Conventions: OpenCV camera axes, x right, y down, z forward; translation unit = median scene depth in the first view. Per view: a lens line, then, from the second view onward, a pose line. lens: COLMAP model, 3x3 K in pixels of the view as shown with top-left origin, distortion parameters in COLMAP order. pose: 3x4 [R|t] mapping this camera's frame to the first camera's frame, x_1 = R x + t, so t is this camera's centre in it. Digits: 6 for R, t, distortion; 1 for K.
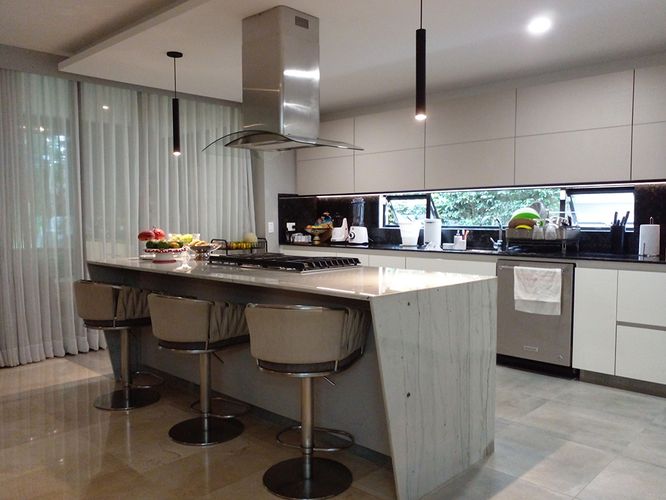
lens RADIAL K [[558.6, 0, 333.0], [0, 558.6, 250.0], [0, 0, 1]] dist [0.070406, -0.002271]
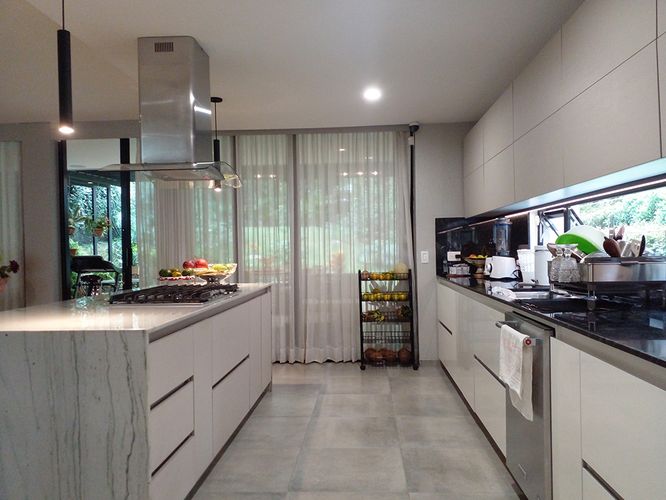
lens RADIAL K [[537.2, 0, 333.0], [0, 537.2, 250.0], [0, 0, 1]] dist [-0.005089, -0.001184]
pose [[0.642148, -0.002713, -0.766576, 0.470365], [-0.035119, 0.998840, -0.032954, -0.018926], [0.765776, 0.048083, 0.641308, 0.360624]]
